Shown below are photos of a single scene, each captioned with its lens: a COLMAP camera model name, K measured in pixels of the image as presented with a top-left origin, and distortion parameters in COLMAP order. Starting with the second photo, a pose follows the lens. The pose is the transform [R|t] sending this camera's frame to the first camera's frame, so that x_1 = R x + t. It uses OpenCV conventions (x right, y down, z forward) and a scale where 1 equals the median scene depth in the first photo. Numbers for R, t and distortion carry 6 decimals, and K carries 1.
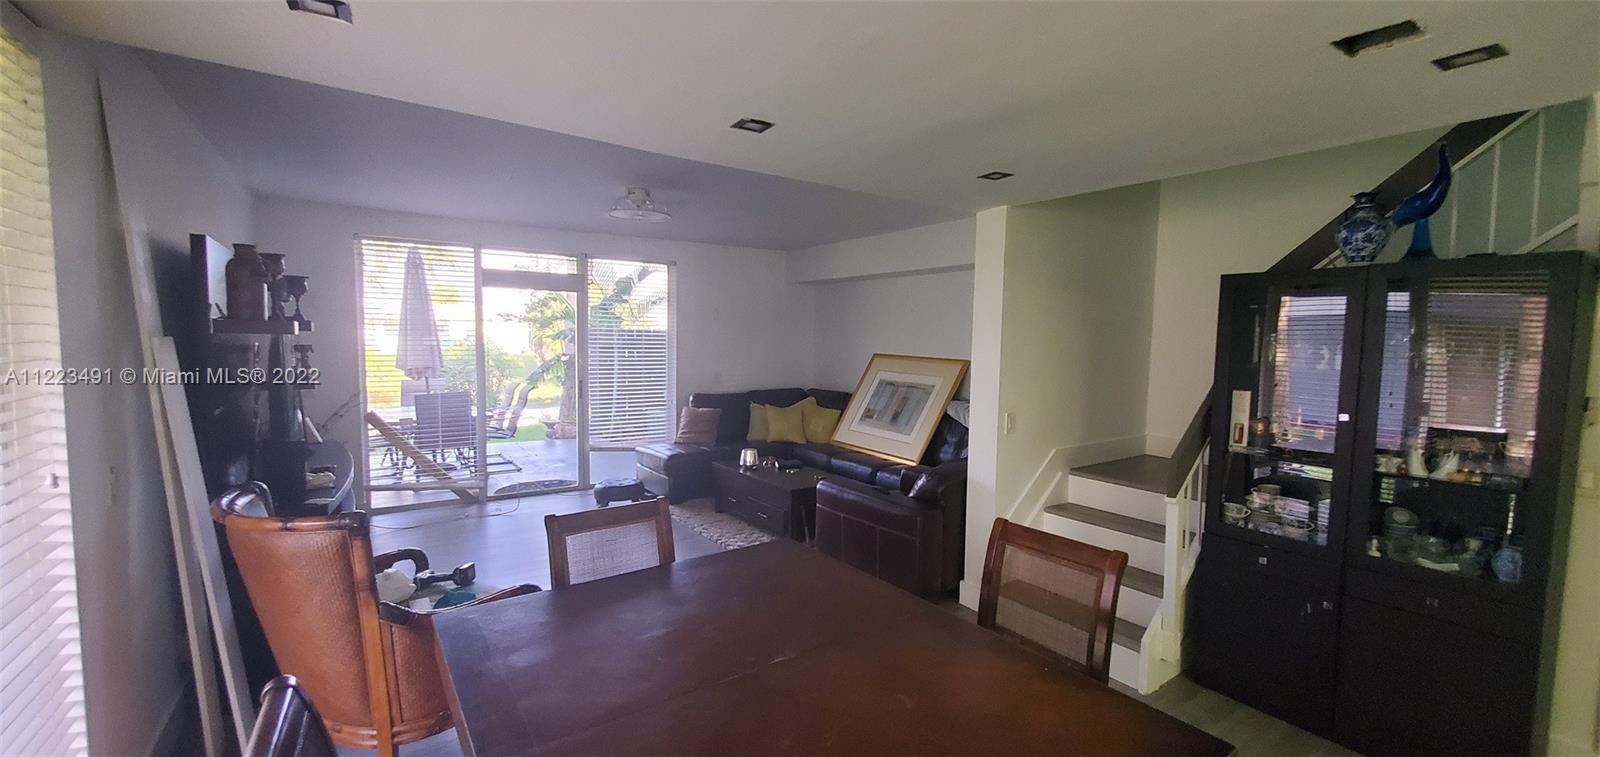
lens RADIAL K [[634.9, 0, 801.4], [0, 634.9, 380.6], [0, 0, 1]] dist [-0.001419, -0.000324]
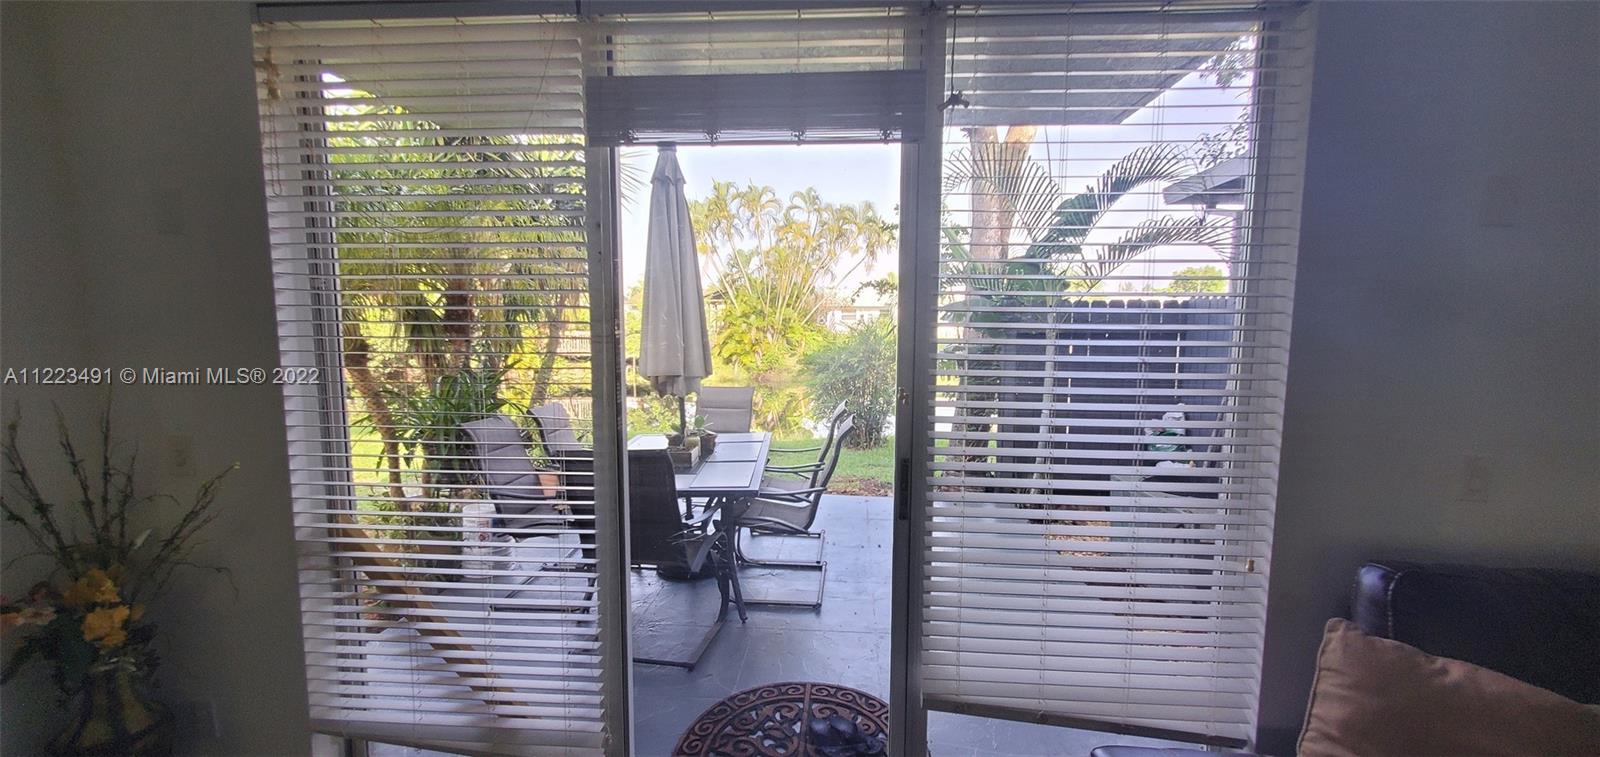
lens RADIAL K [[634.9, 0, 803.0], [0, 634.9, 375.6], [0, 0, 1]] dist [-0.001419, -0.000324]
pose [[0.785715, 0.052087, -0.616392, -0.128375], [-0.040231, 0.998642, 0.033105, -0.028530], [0.617279, -0.001213, 0.786743, 0.459642]]
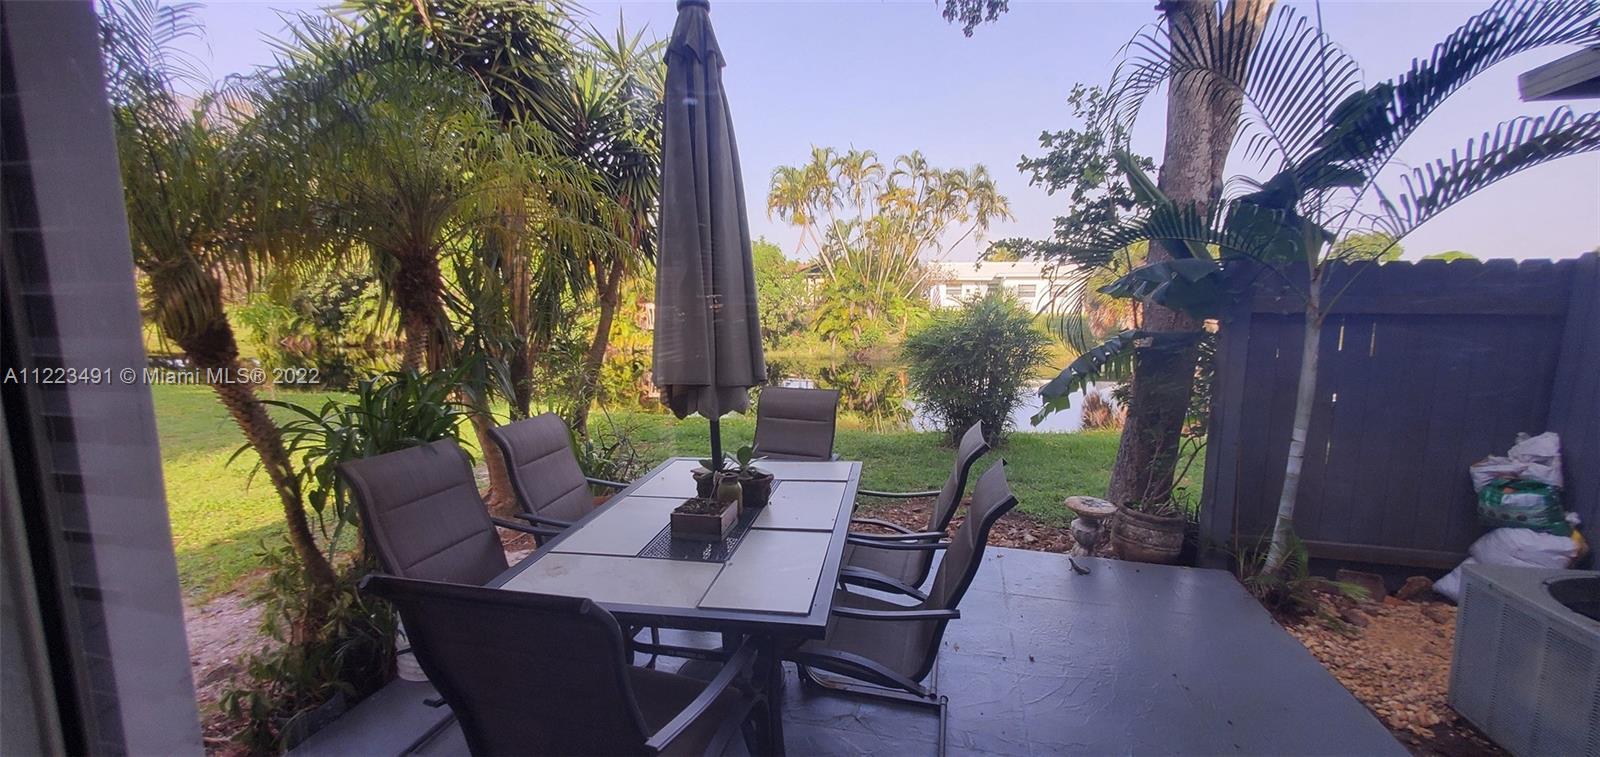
lens RADIAL K [[634.9, 0, 803.6], [0, 634.9, 376.8], [0, 0, 1]] dist [-0.001419, -0.000324]
pose [[0.679746, 0.091890, -0.727669, -0.226189], [-0.047989, 0.995567, 0.080892, -0.035485], [0.731876, -0.020065, 0.681142, 0.577332]]
